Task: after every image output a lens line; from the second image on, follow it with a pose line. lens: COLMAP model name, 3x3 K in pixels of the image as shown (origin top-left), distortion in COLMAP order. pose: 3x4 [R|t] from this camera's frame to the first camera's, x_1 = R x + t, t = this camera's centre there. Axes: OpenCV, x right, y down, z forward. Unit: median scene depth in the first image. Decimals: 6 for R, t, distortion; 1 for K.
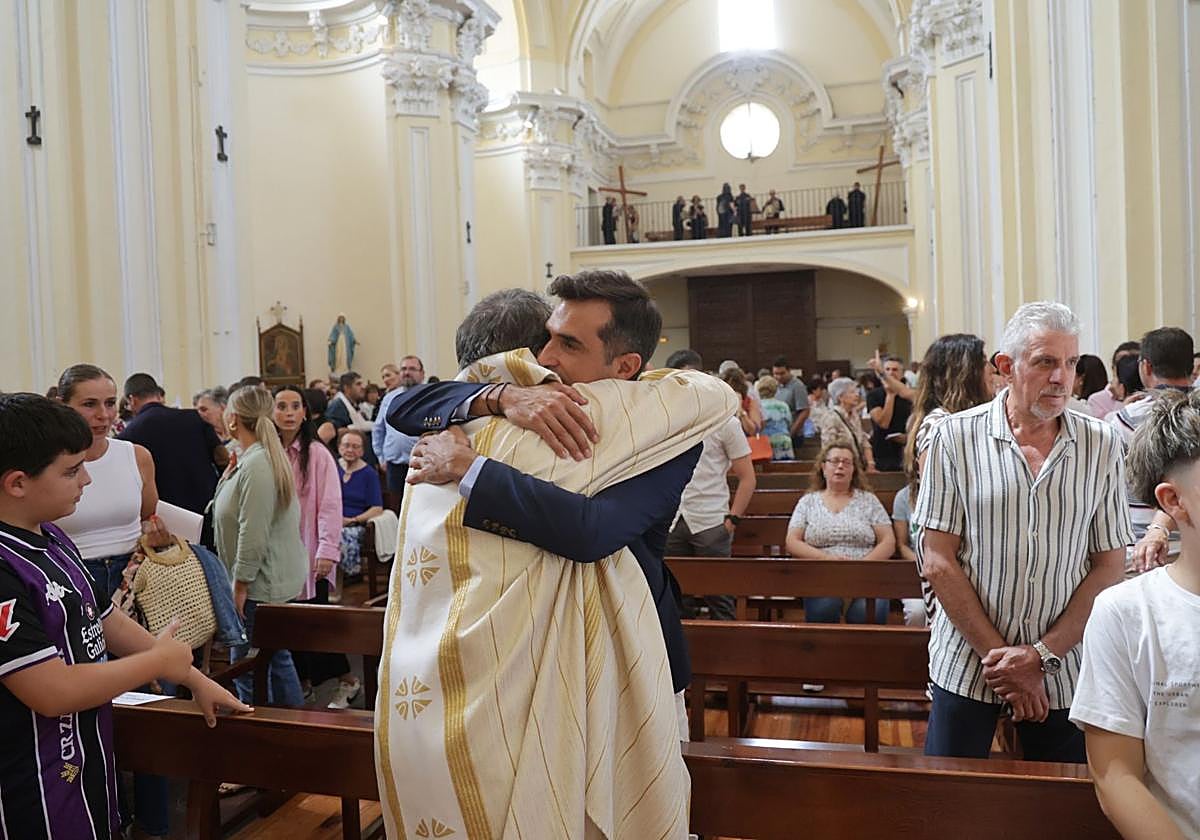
lens RADIAL K [[904.7, 0, 630.1], [0, 904.7, 421.5], [0, 0, 1]] dist [-0.087937, 0.064408]
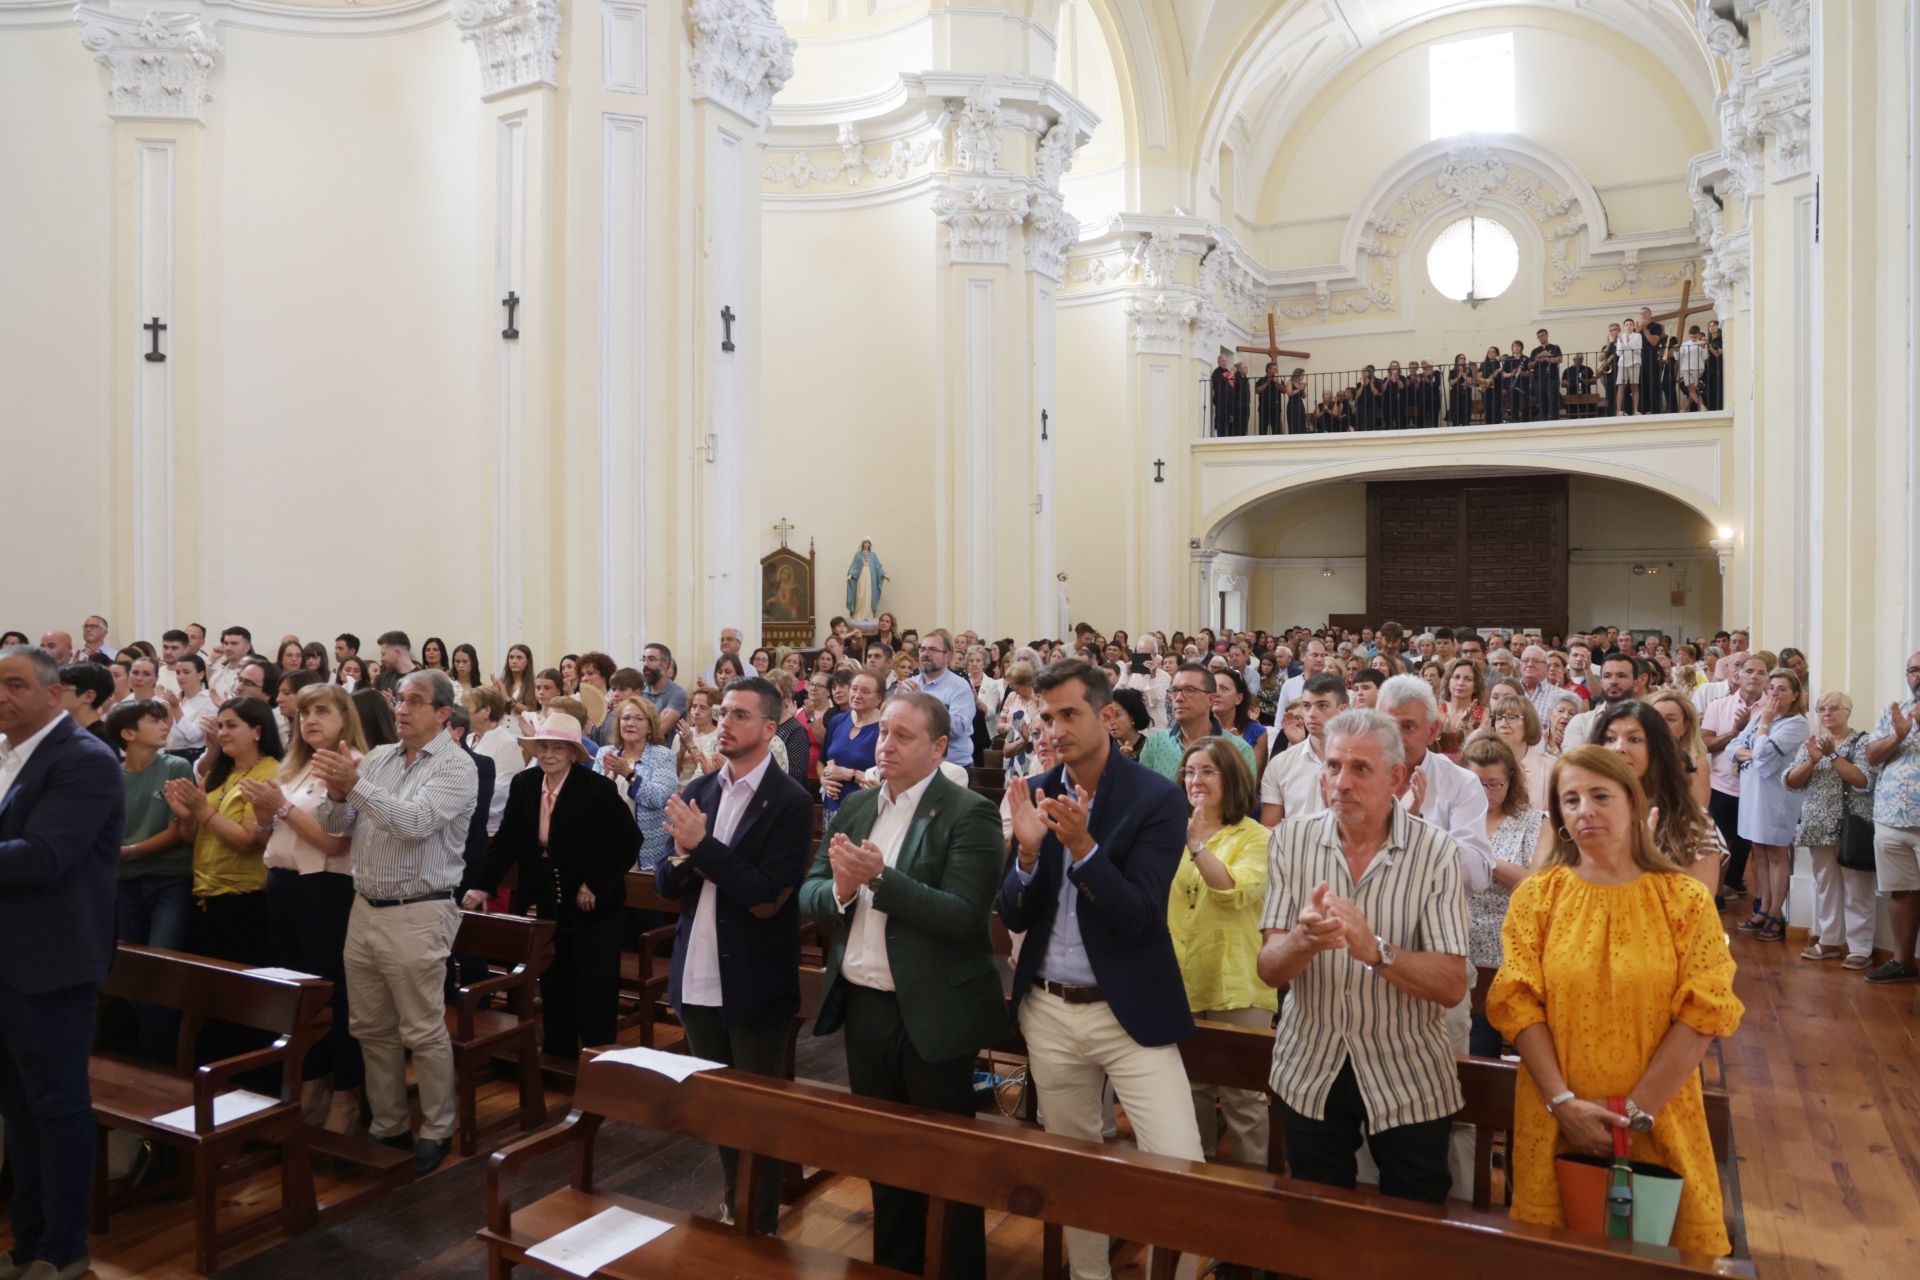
lens RADIAL K [[1380.3, 0, 960.0], [0, 1380.3, 640.0], [0, 0, 1]] dist [-0.087951, 0.065867]
pose [[0.972596, 0.039007, -0.229206, 0.024622], [-0.043239, 0.998974, -0.013468, -0.054222], [0.228446, 0.023010, 0.973285, -0.150413]]
